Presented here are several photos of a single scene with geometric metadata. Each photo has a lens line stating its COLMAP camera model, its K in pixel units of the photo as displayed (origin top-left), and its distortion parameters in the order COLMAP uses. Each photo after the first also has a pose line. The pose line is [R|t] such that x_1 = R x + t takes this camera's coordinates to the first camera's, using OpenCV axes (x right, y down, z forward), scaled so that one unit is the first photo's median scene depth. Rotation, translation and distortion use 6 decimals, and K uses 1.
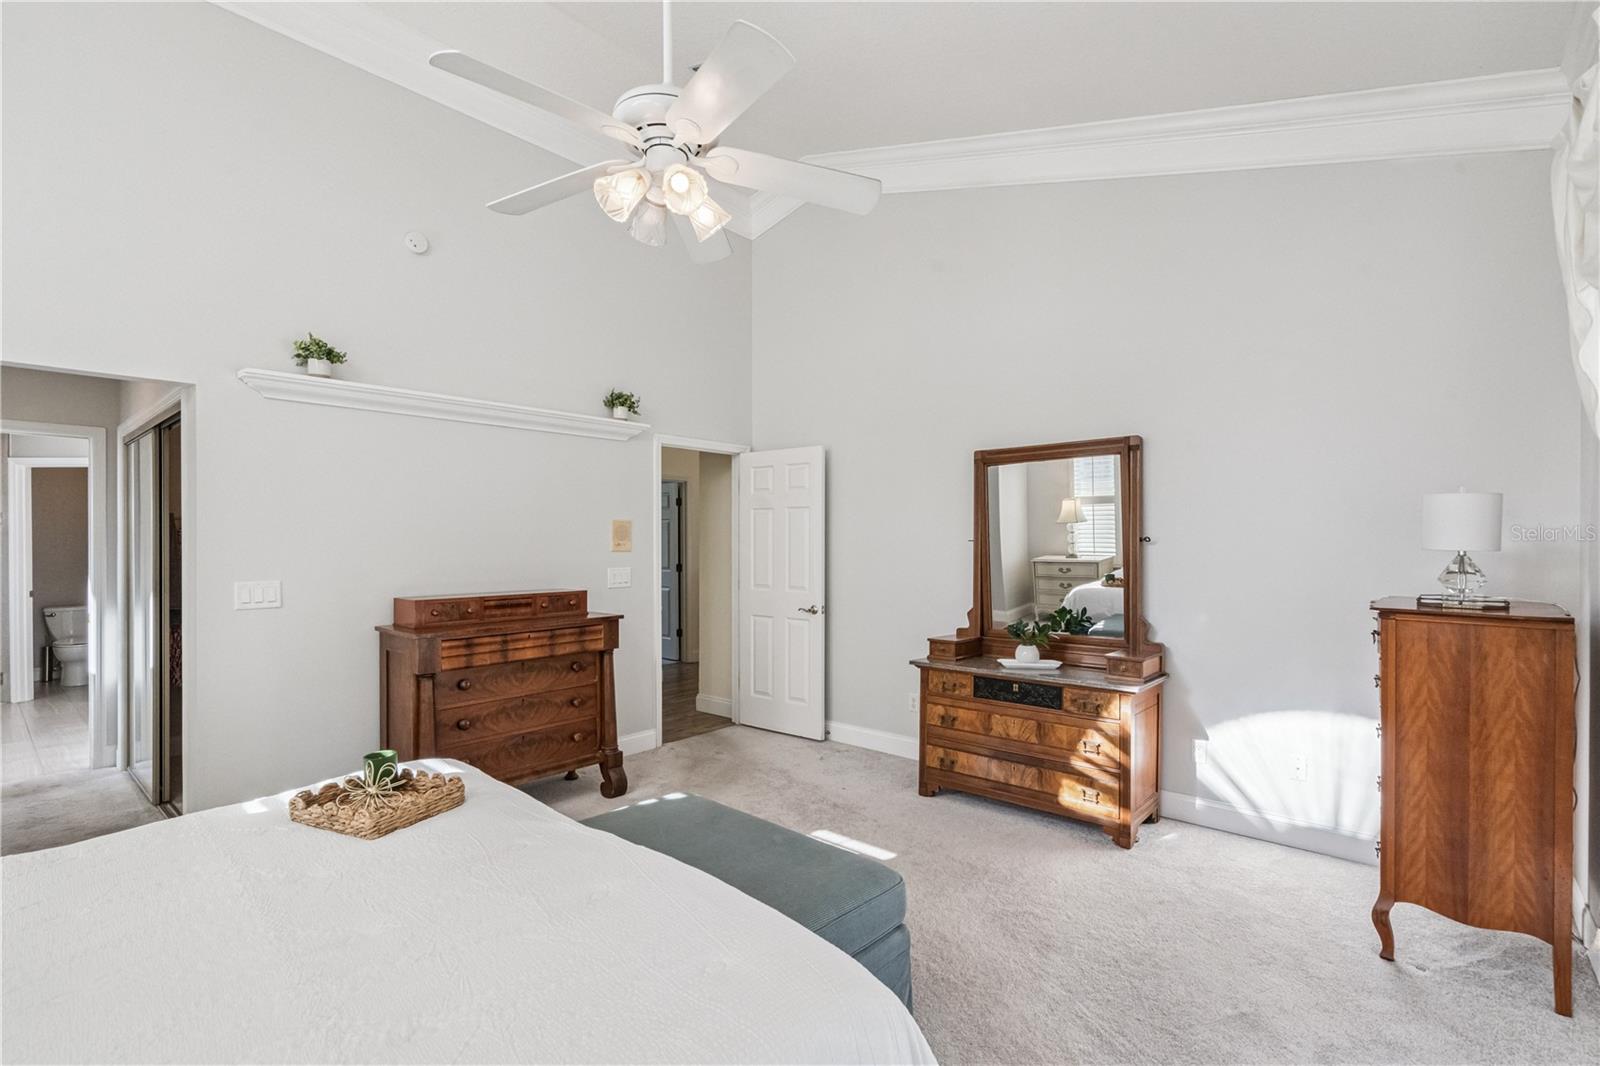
lens RADIAL K [[724.5, 0, 799.4], [0, 724.5, 534.0], [0, 0, 1]] dist [-0.001305, 0.000409]
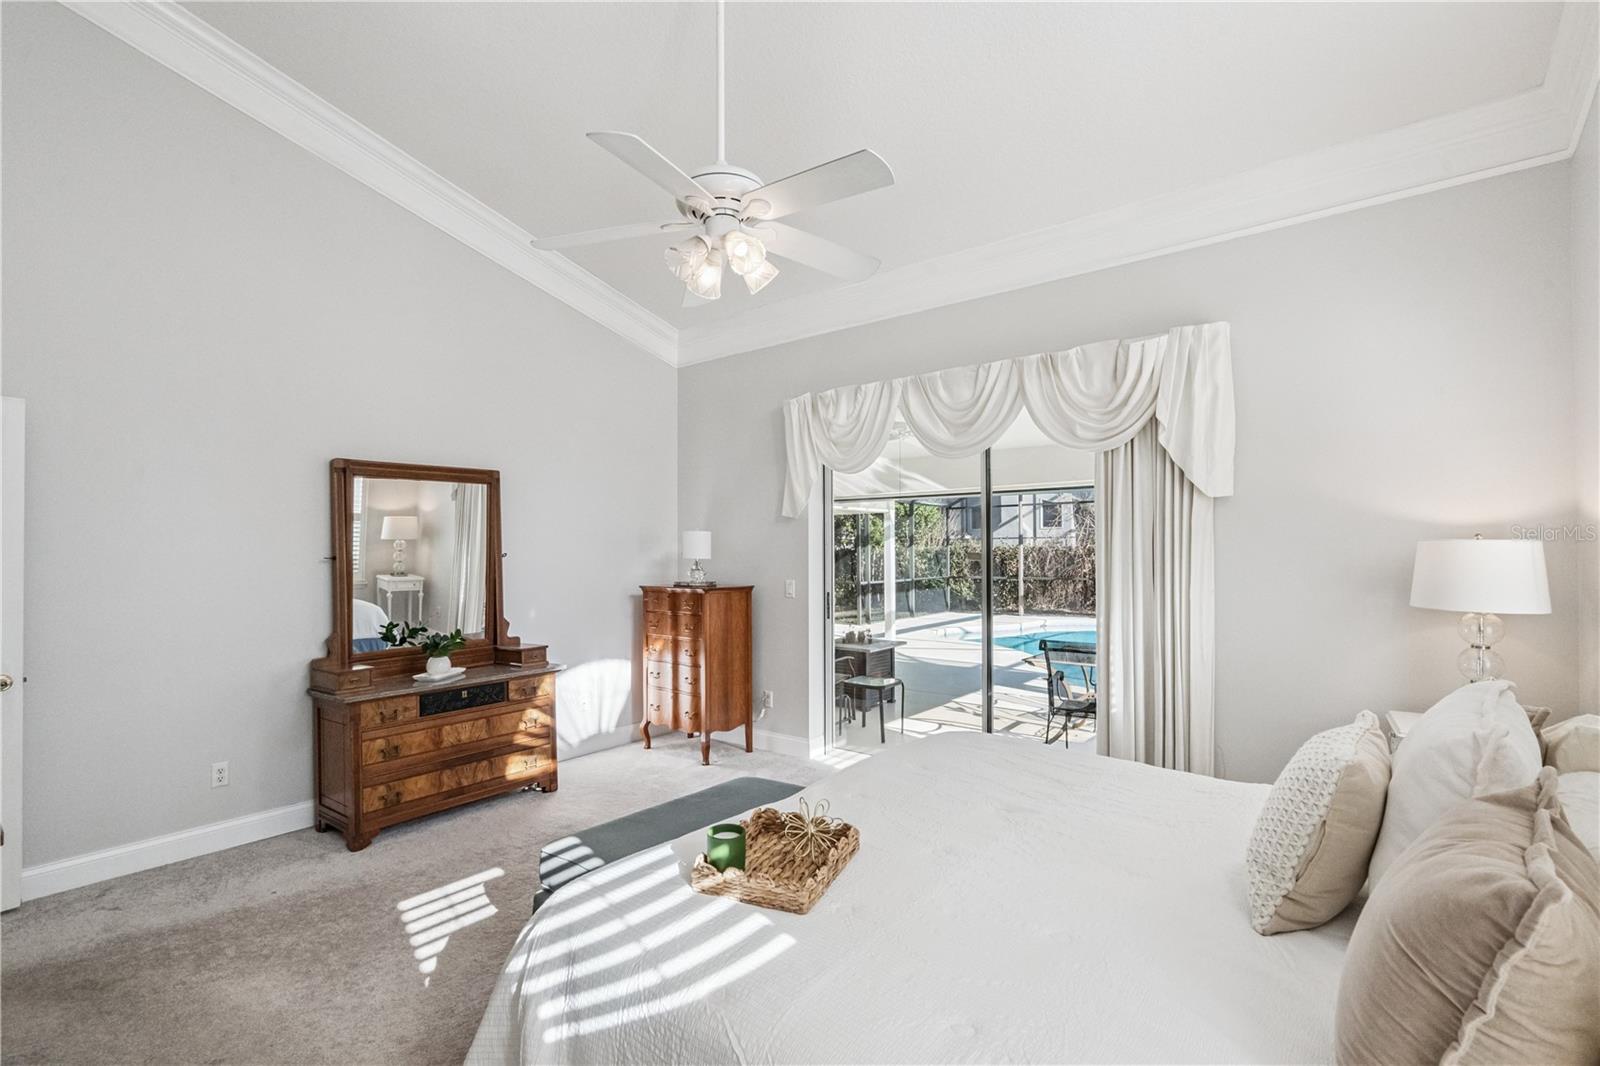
lens RADIAL K [[724.5, 0, 799.4], [0, 724.5, 534.0], [0, 0, 1]] dist [-0.001305, 0.000409]
pose [[-0.040352, 0.018542, 0.999013, -0.802001], [0.000210, 0.999828, -0.018548, -0.006186], [-0.999186, -0.000539, -0.040349, 0.545773]]
